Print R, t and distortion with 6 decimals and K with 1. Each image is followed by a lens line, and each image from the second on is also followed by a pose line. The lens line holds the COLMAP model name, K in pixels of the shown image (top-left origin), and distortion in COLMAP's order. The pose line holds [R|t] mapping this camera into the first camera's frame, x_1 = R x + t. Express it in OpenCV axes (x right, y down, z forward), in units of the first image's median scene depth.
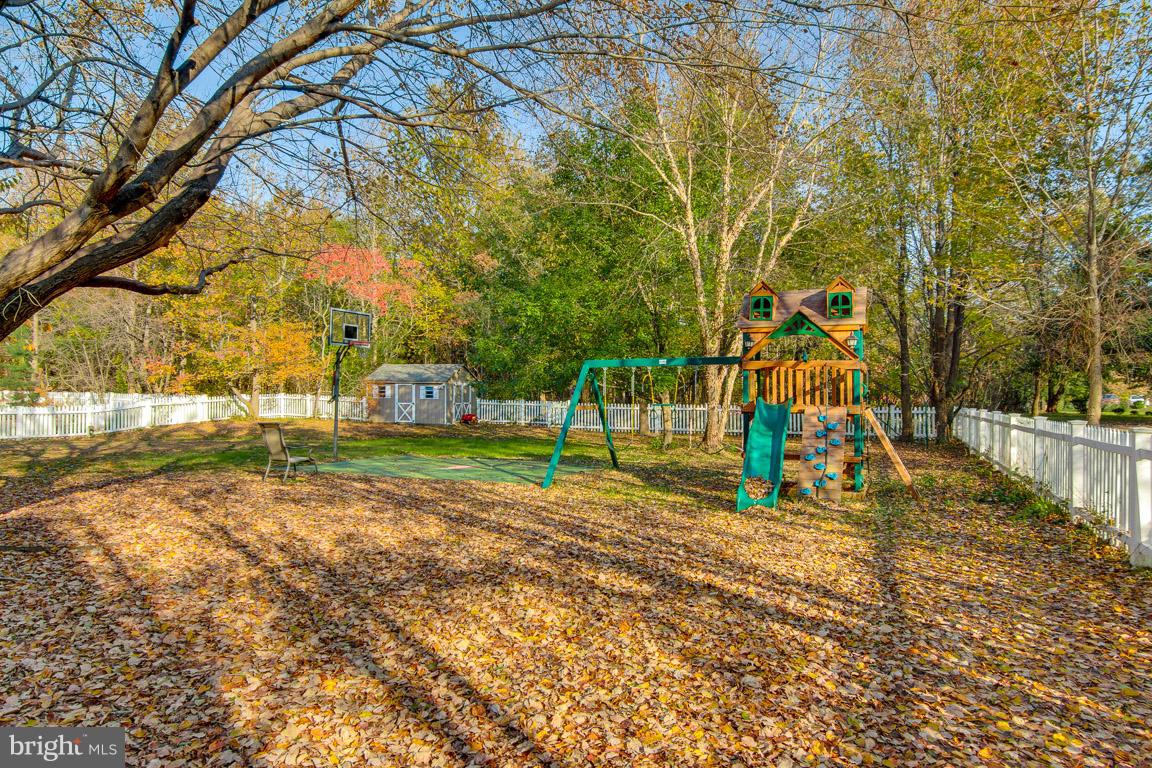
lens RADIAL K [[613.8, 0, 612.7], [0, 613.8, 381.9], [0, 0, 1]] dist [0.002265, 0.000506]
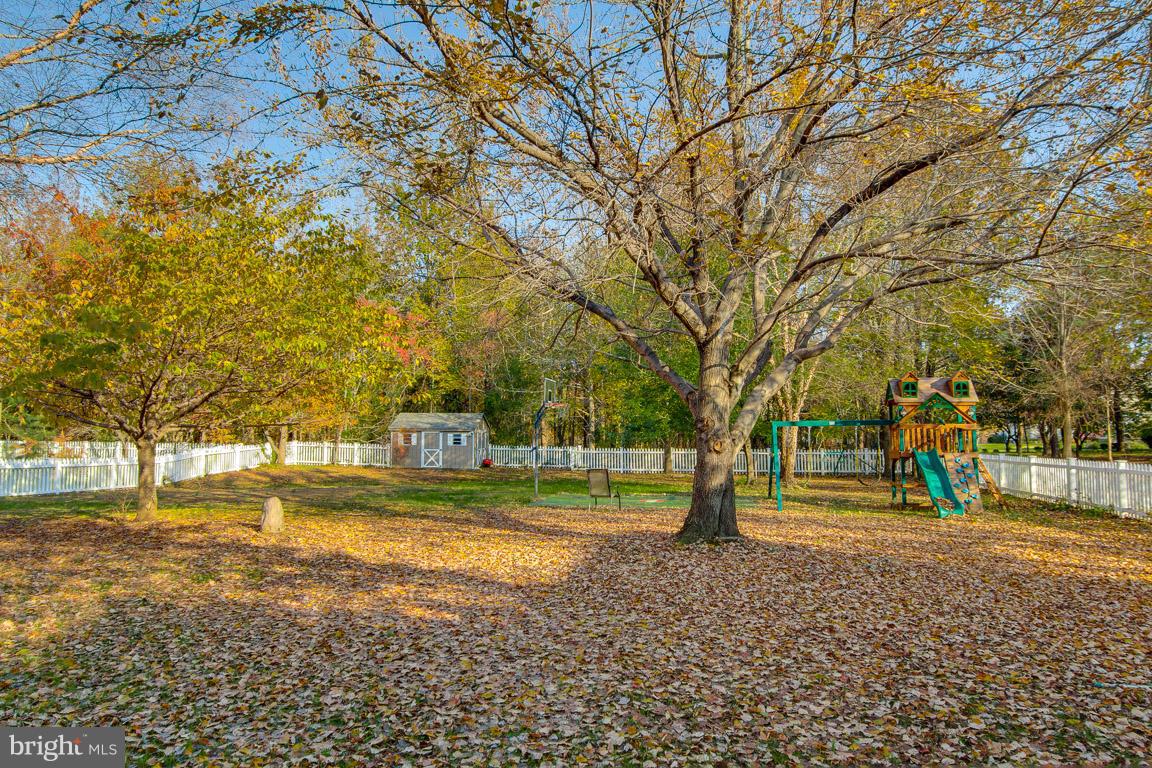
lens RADIAL K [[613.8, 0, 612.7], [0, 613.8, 381.9], [0, 0, 1]] dist [0.002265, 0.000506]
pose [[0.981291, 0.010552, 0.192239, -0.237347], [0.002388, 0.997753, -0.066954, -0.011107], [-0.192514, 0.066161, 0.979061, -0.112740]]
